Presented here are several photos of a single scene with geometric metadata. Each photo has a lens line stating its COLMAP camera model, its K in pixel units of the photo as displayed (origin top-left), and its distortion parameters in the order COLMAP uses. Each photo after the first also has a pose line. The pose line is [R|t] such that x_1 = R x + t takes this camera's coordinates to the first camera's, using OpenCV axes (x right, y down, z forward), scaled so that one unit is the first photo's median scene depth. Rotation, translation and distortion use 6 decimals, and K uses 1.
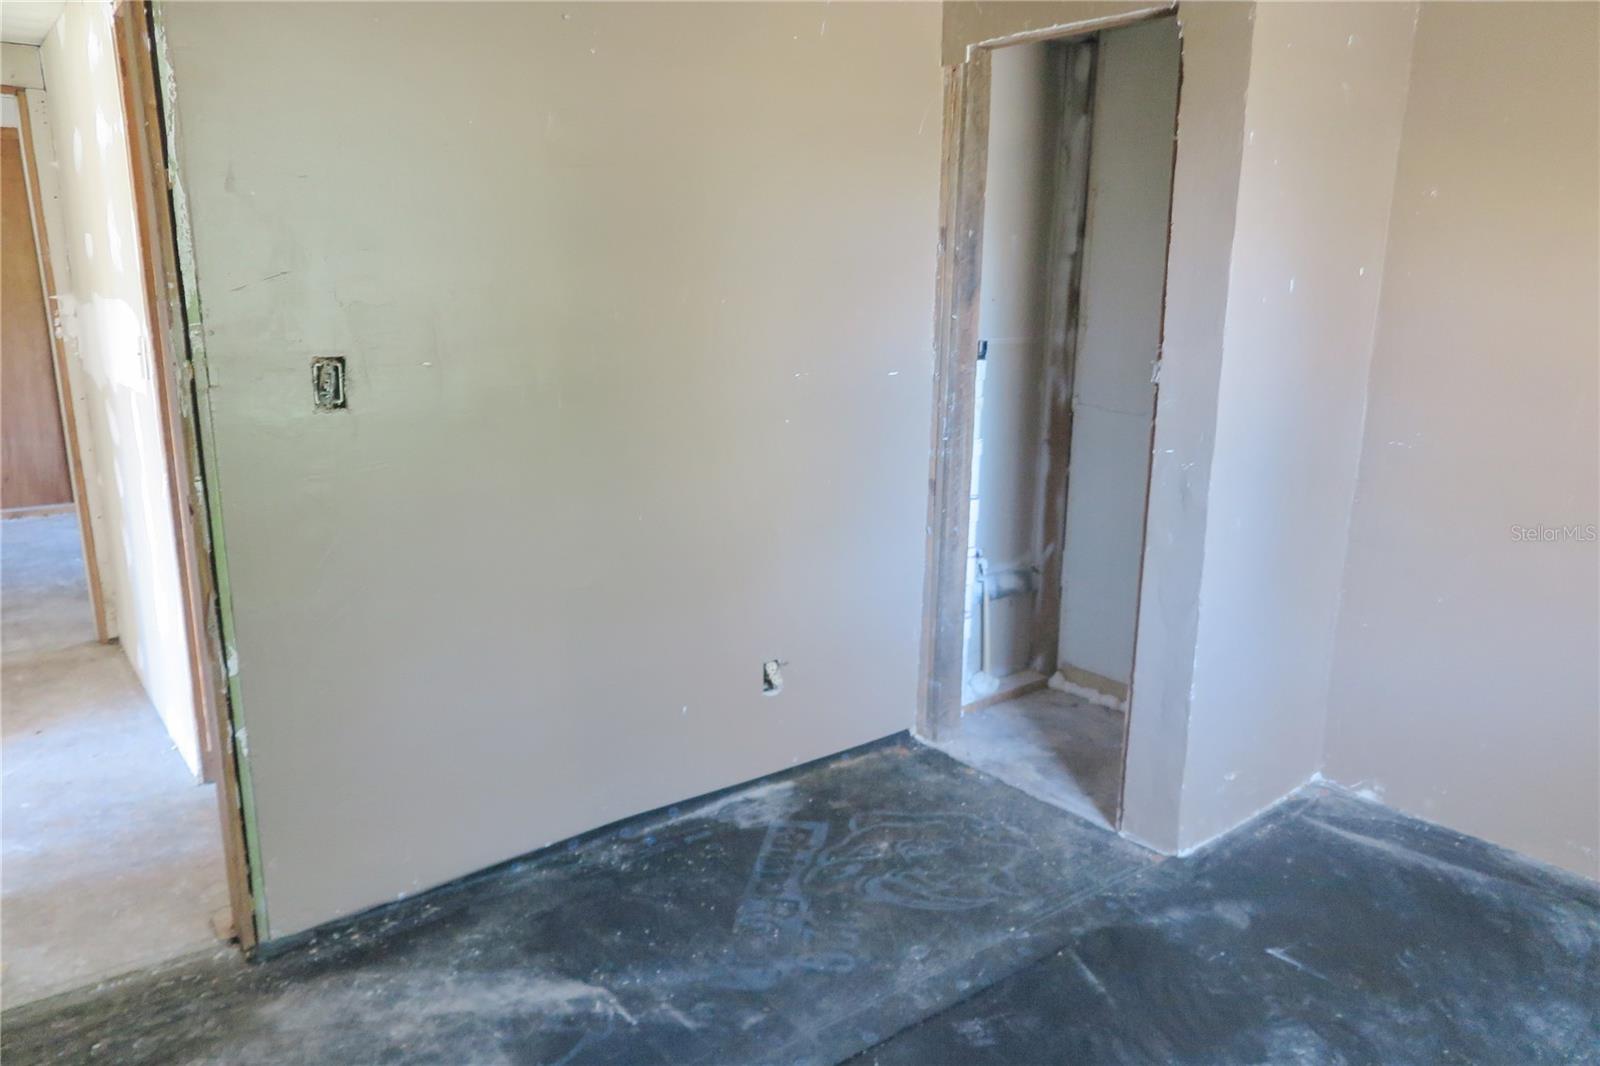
lens RADIAL K [[1138.3, 0, 793.5], [0, 1138.3, 523.3], [0, 0, 1]] dist [-0.006787, 0.001015]
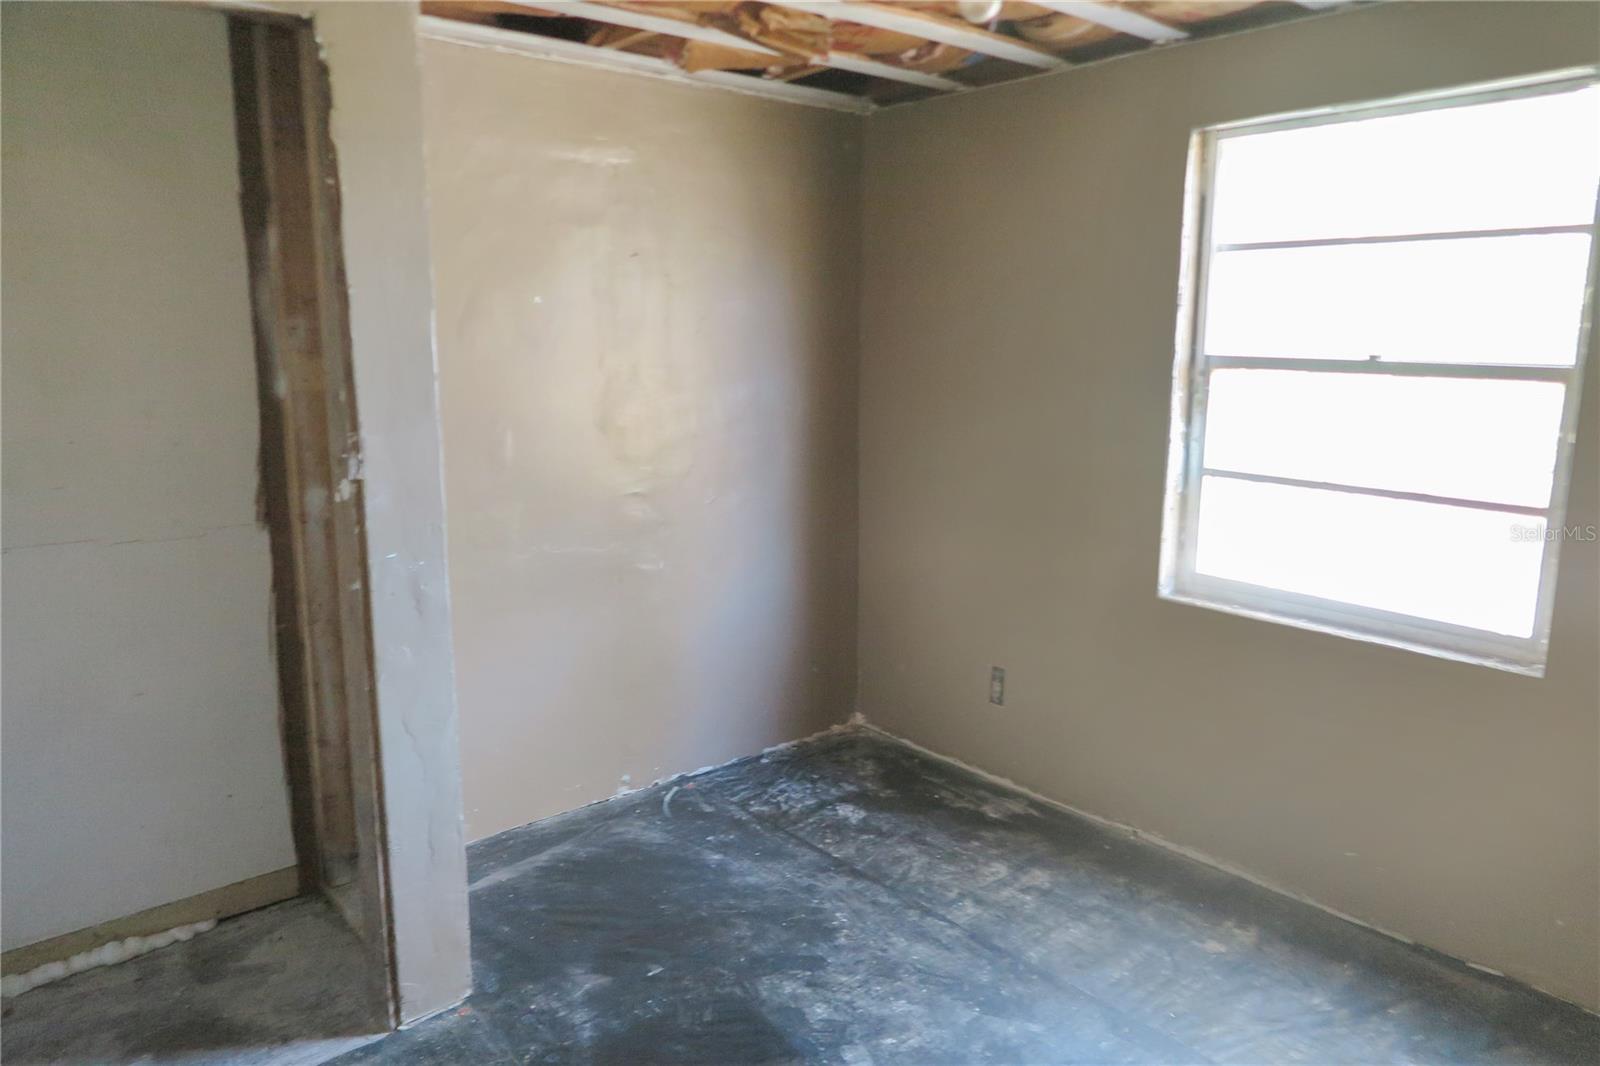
lens RADIAL K [[1138.3, 0, 793.5], [0, 1138.3, 523.3], [0, 0, 1]] dist [-0.006787, 0.001015]
pose [[-0.052967, -0.183846, 0.981527, -0.521551], [0.225882, 0.955225, 0.191109, -0.186215], [-0.972714, 0.231832, -0.009068, 0.741921]]
